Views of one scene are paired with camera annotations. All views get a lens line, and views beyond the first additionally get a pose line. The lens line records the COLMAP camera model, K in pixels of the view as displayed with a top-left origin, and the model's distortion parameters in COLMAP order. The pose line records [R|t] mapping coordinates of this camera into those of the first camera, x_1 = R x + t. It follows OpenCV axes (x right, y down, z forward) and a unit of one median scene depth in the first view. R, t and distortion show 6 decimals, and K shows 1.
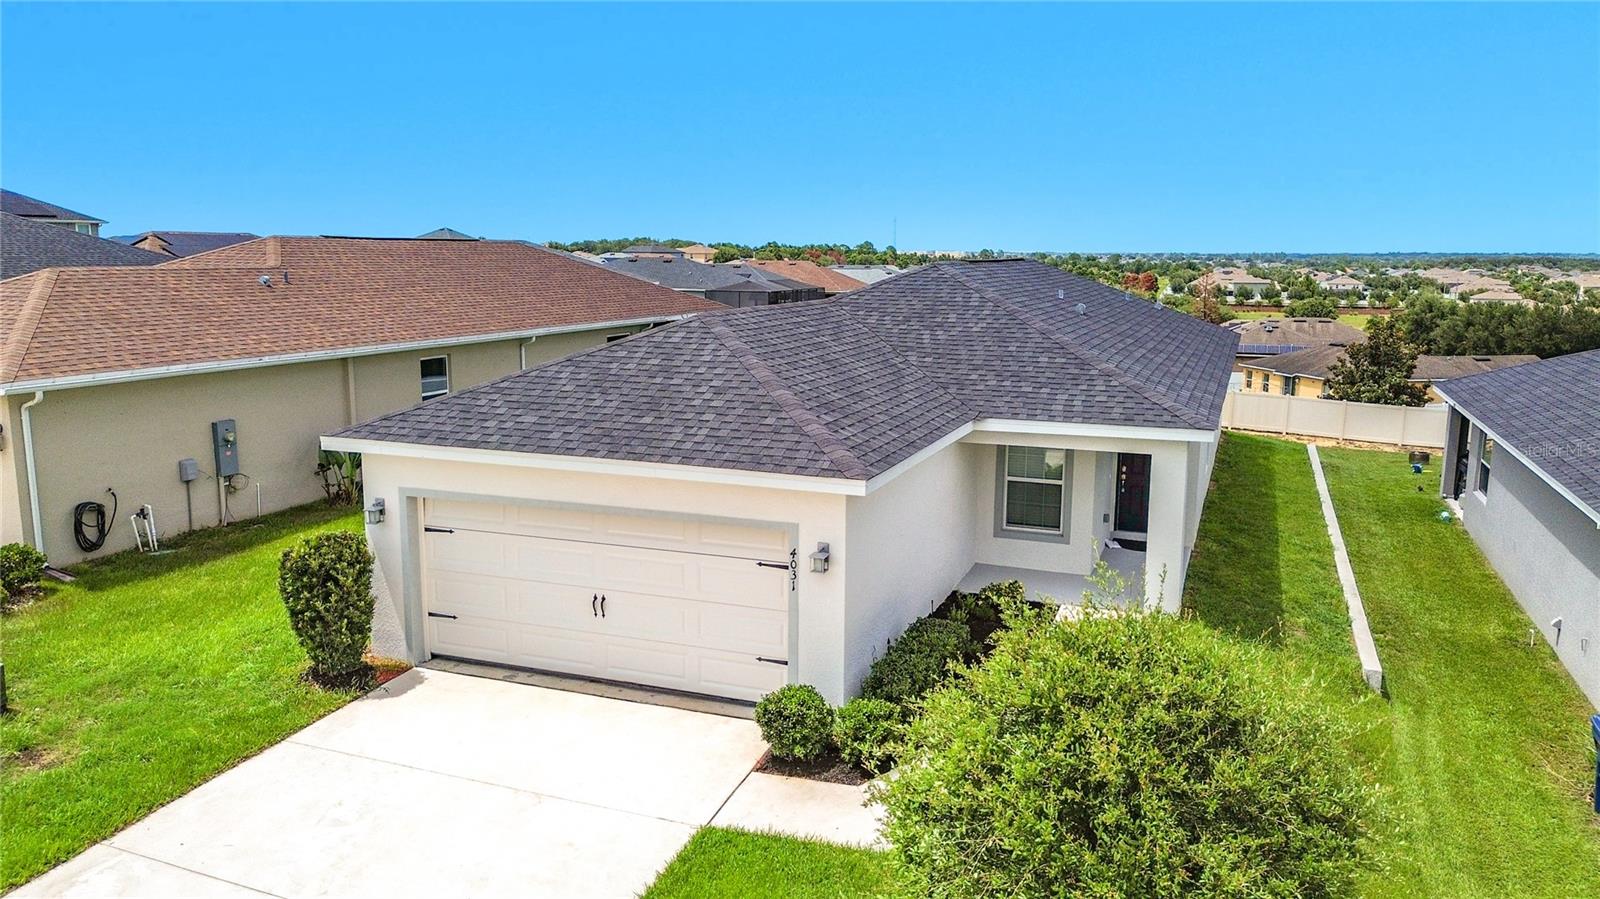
lens RADIAL K [[1169.1, 0, 800.0], [0, 1169.1, 449.5], [0, 0, 1]] dist [0.081473, -0.097821]
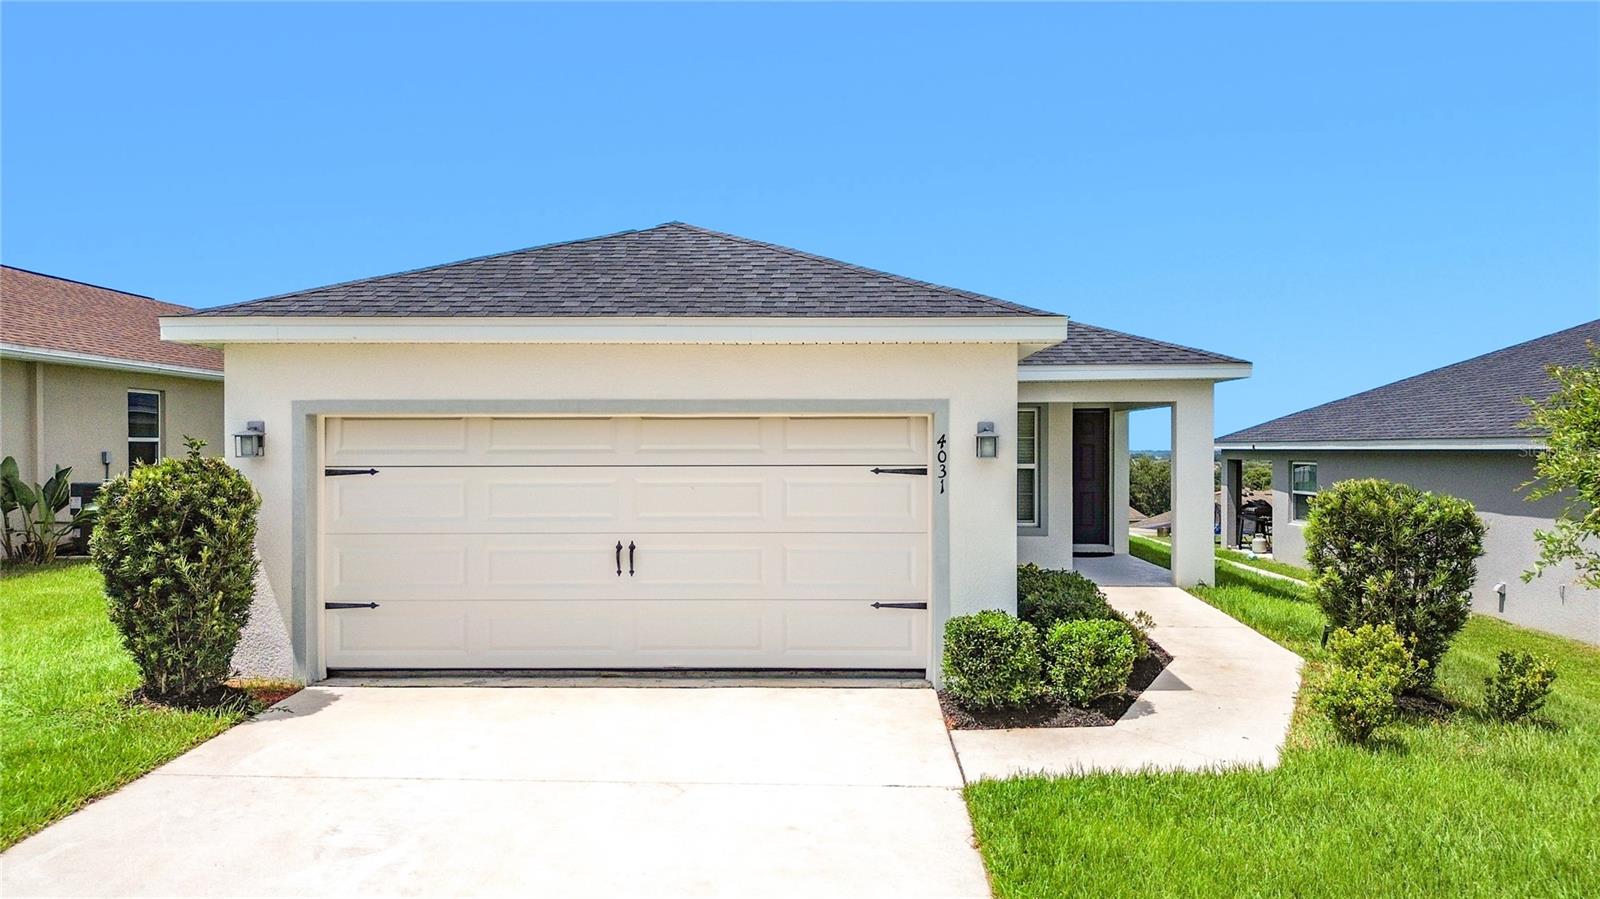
lens RADIAL K [[1150.6, 0, 803.0], [0, 1150.6, 467.5], [0, 0, 1]] dist [0.082230, -0.086021]
pose [[0.941985, -0.011651, 0.335452, -0.283755], [0.063134, 0.987710, -0.142982, 0.174172], [-0.329663, 0.155866, 0.931143, 0.304788]]
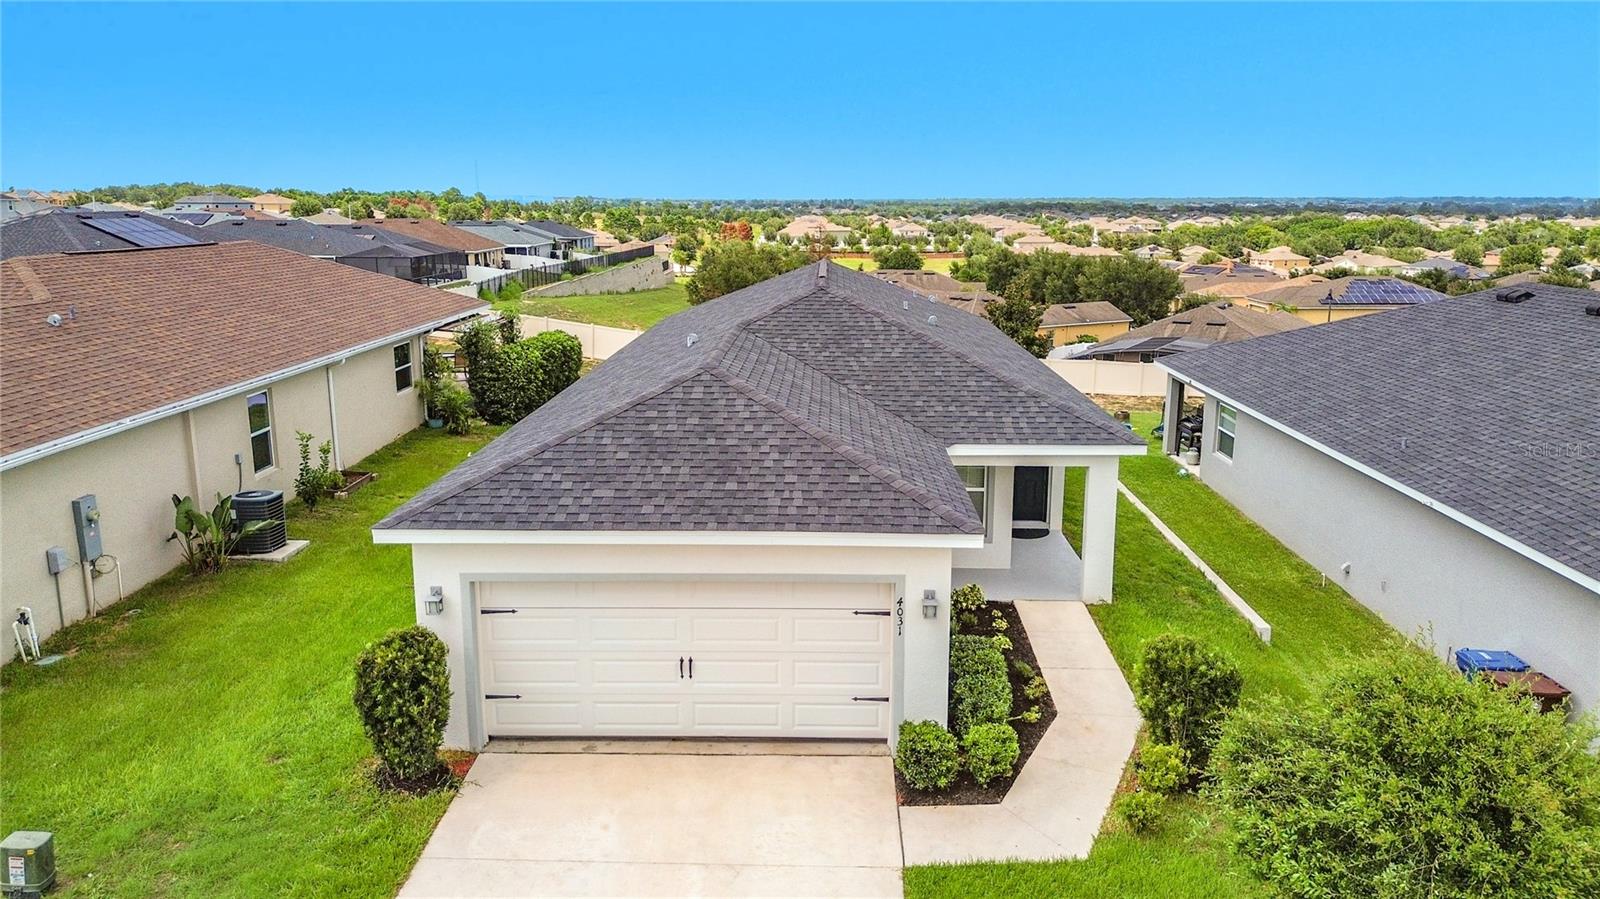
lens RADIAL K [[1169.1, 0, 800.0], [0, 1169.1, 449.5], [0, 0, 1]] dist [0.081473, -0.097821]
pose [[0.940094, -0.077601, 0.331967, -0.381605], [0.062374, 0.996464, 0.056298, -0.103130], [-0.335162, -0.032219, 0.941609, 0.004719]]
